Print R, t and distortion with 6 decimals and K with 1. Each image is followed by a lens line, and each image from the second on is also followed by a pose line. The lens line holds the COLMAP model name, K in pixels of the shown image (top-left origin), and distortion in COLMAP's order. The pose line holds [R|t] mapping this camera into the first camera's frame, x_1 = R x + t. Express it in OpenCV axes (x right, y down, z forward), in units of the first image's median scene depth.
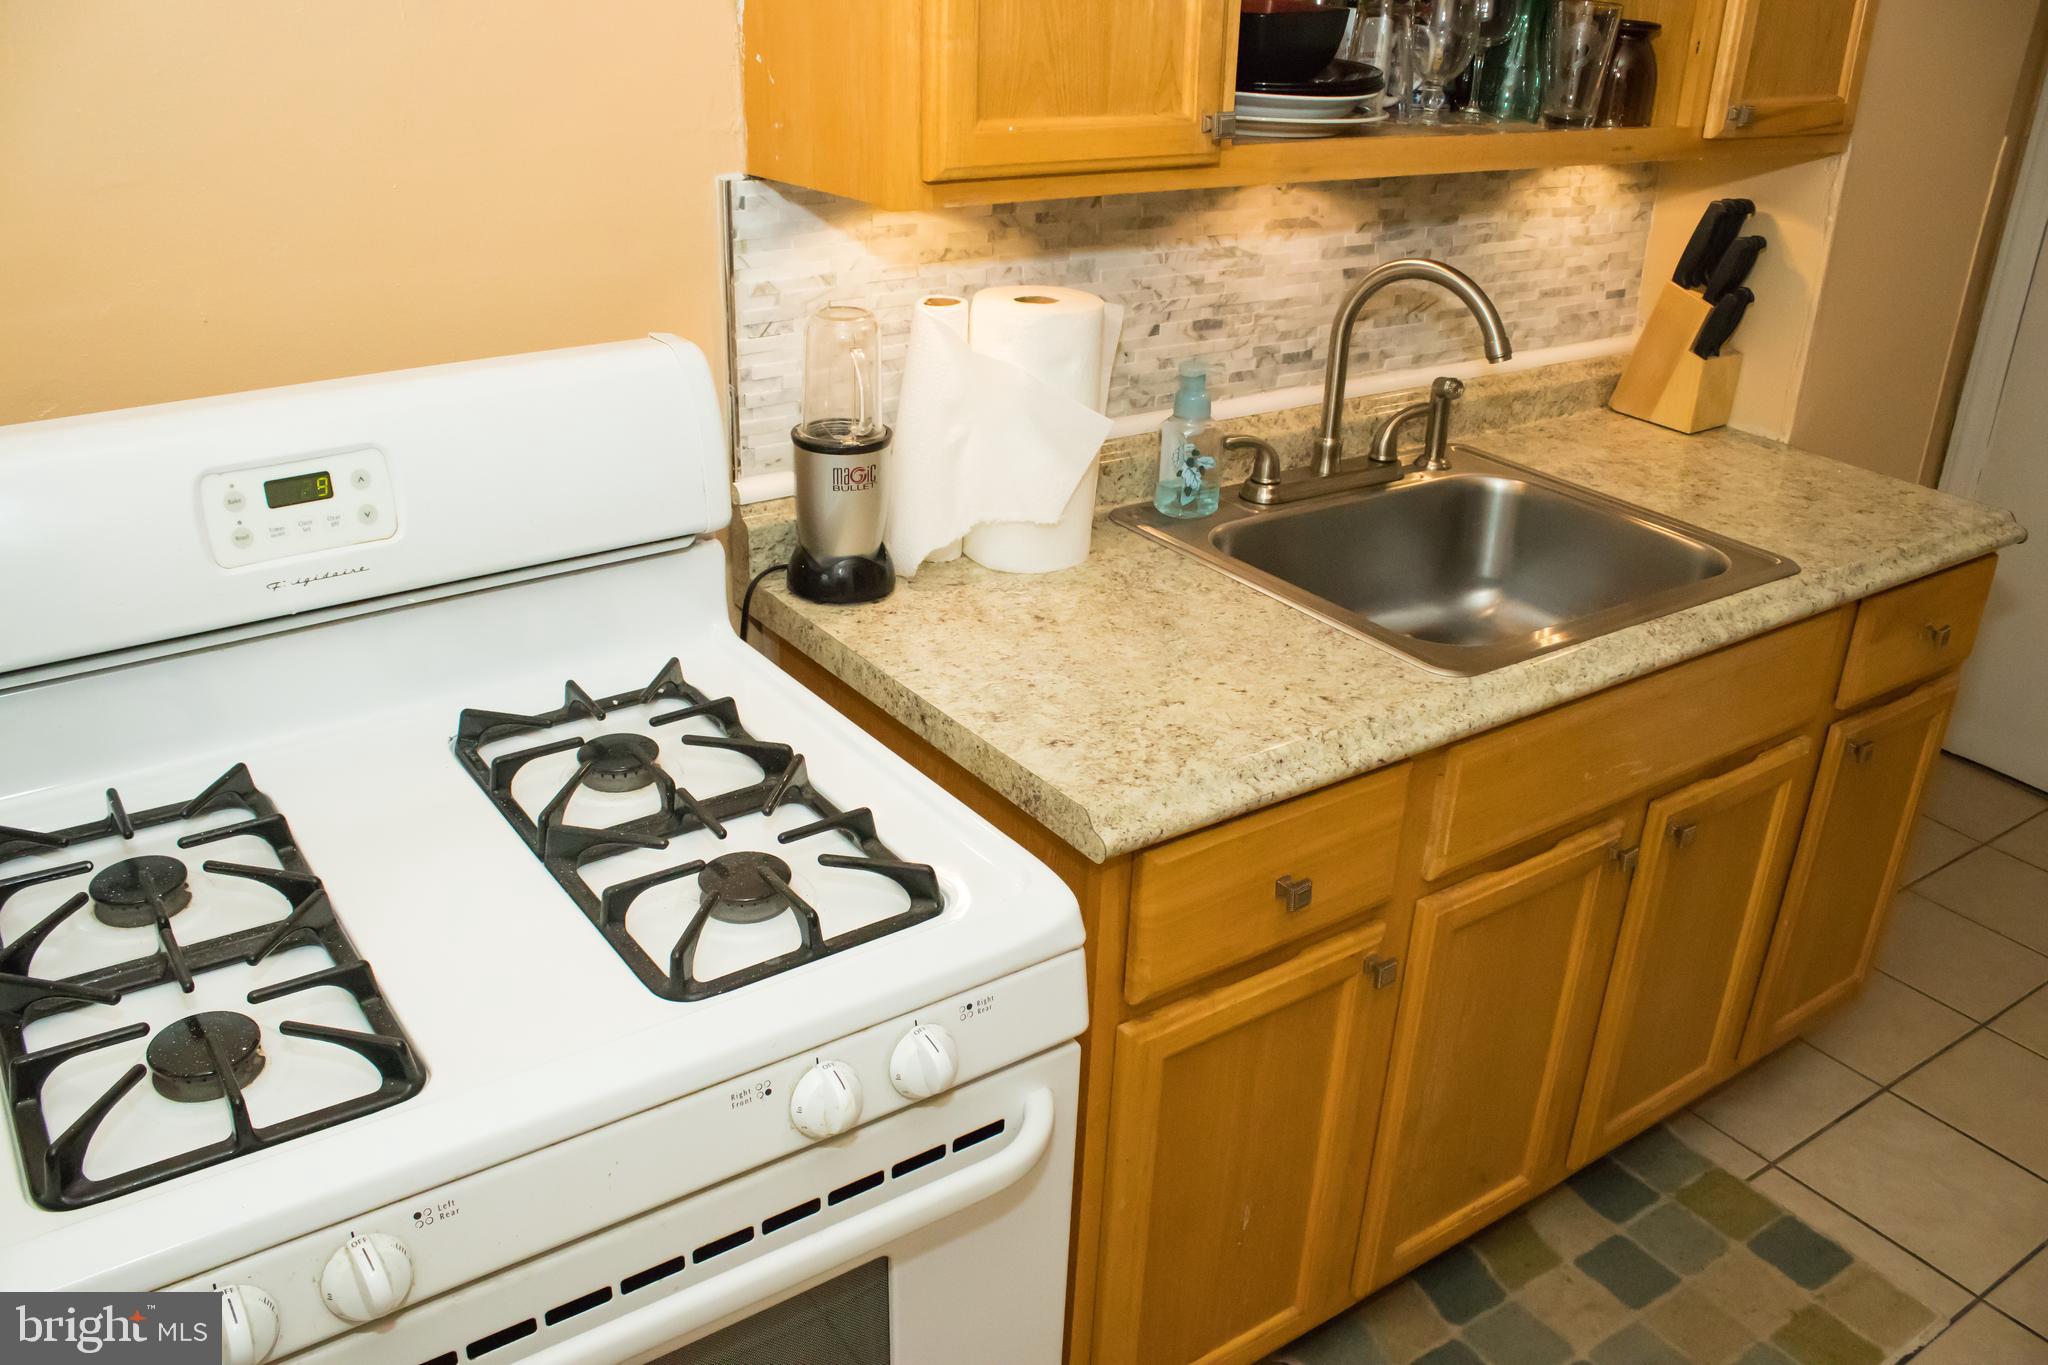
lens RADIAL K [[1701.1, 0, 1012.2], [0, 1701.1, 677.6], [0, 0, 1]] dist [-0.168859, 0.156568]
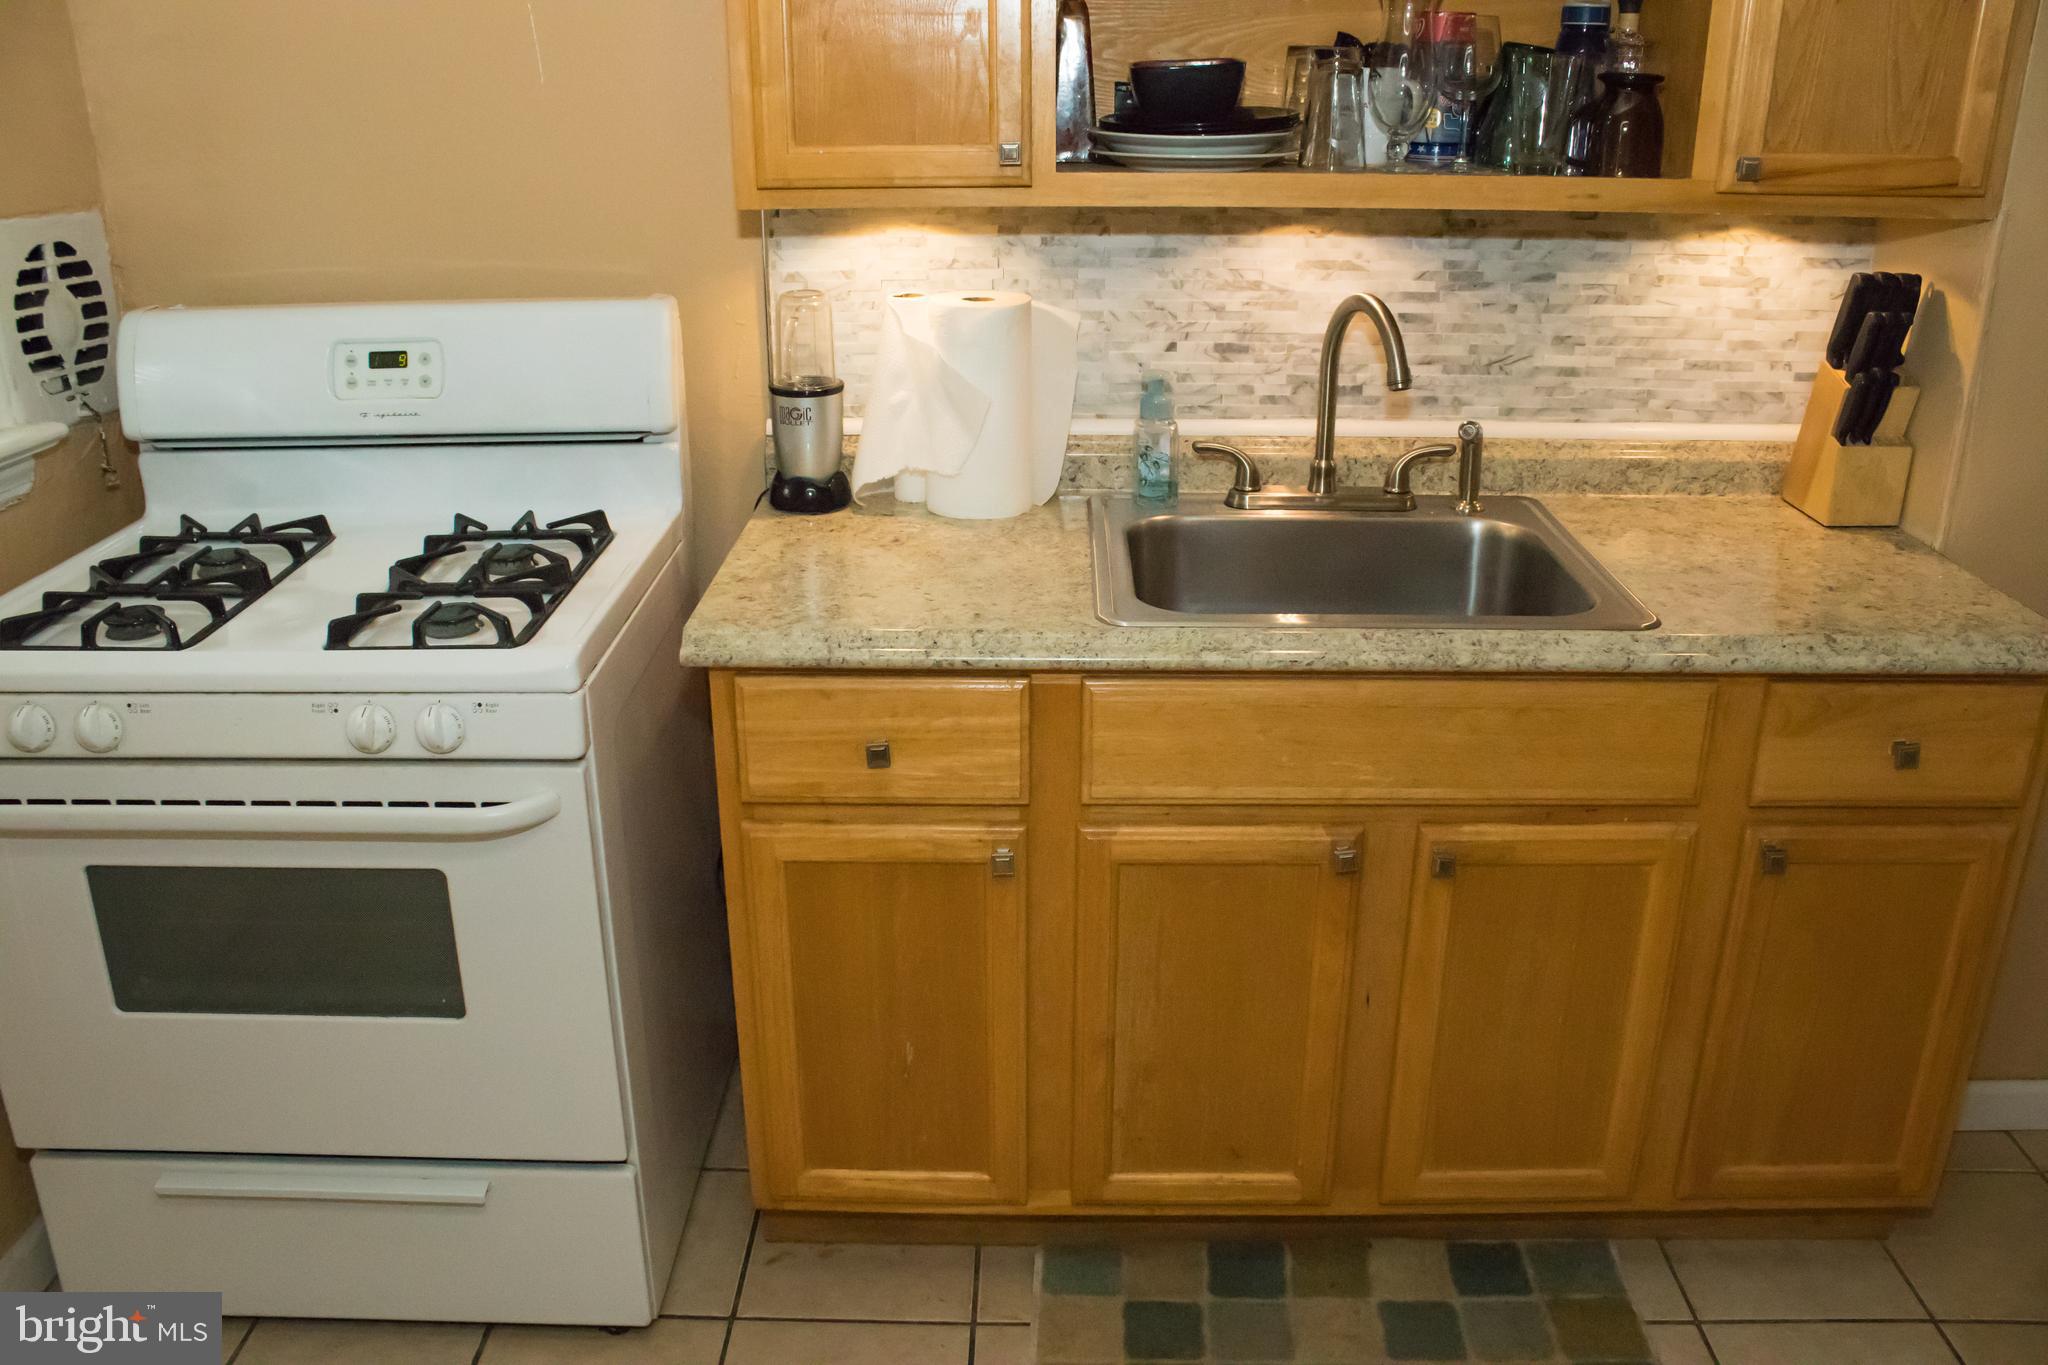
lens RADIAL K [[1701.1, 0, 1009.5], [0, 1701.1, 665.5], [0, 0, 1]] dist [-0.168859, 0.156568]
pose [[0.807497, 0.175967, -0.563013, 0.675971], [-0.217288, 0.976085, -0.006573, 0.038143], [0.548393, 0.127643, 0.826422, 0.011909]]
